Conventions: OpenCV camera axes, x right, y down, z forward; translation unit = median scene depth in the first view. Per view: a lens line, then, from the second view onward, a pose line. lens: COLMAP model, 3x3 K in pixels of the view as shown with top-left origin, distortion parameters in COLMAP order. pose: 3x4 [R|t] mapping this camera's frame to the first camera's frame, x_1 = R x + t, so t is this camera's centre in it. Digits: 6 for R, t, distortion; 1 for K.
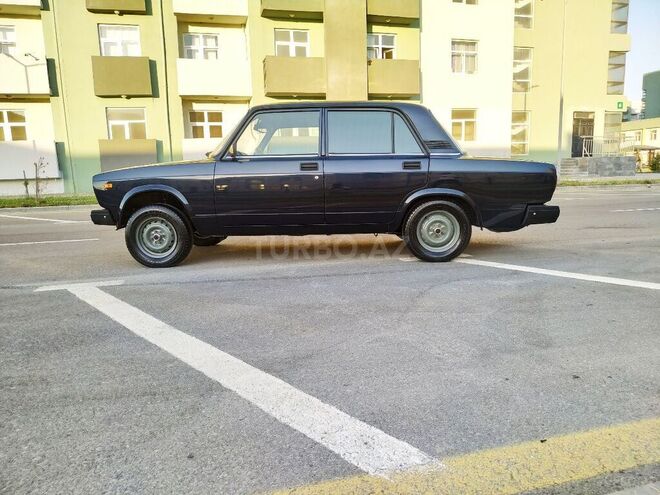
lens RADIAL K [[479.2, 0, 329.0], [0, 479.2, 247.0], [0, 0, 1]] dist [-0.001022, -0.005649]
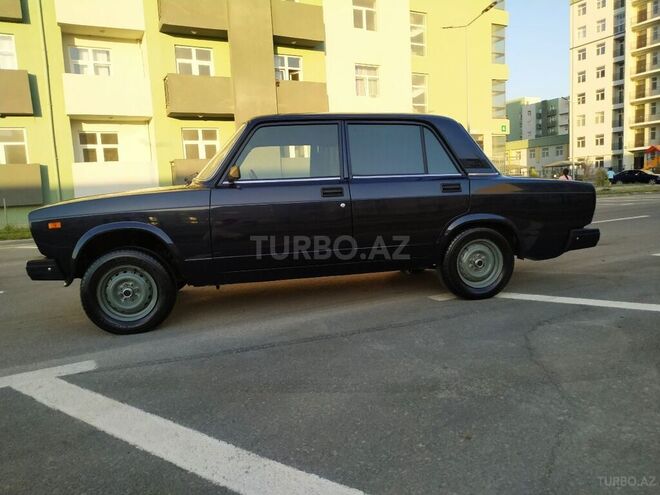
lens RADIAL K [[479.2, 0, 329.0], [0, 479.2, 247.0], [0, 0, 1]] dist [-0.001022, -0.005649]
pose [[0.974743, -0.048292, 0.218046, -0.045209], [0.058270, 0.997517, -0.039558, -0.009044], [-0.215594, 0.051264, 0.975136, 0.045552]]
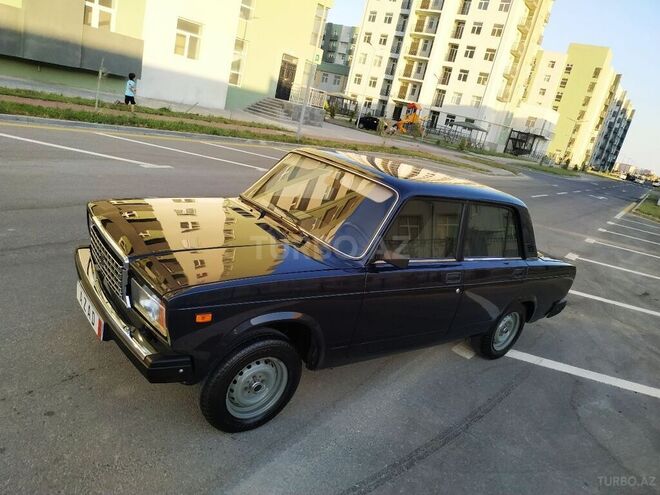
lens RADIAL K [[484.4, 0, 327.7], [0, 484.4, 247.4], [0, 0, 1]] dist [-0.003268, -0.003409]
pose [[0.749421, 0.004911, 0.662076, -0.145281], [-0.141668, 0.978003, 0.153103, -0.061989], [-0.646760, -0.208534, 0.733631, 0.111745]]
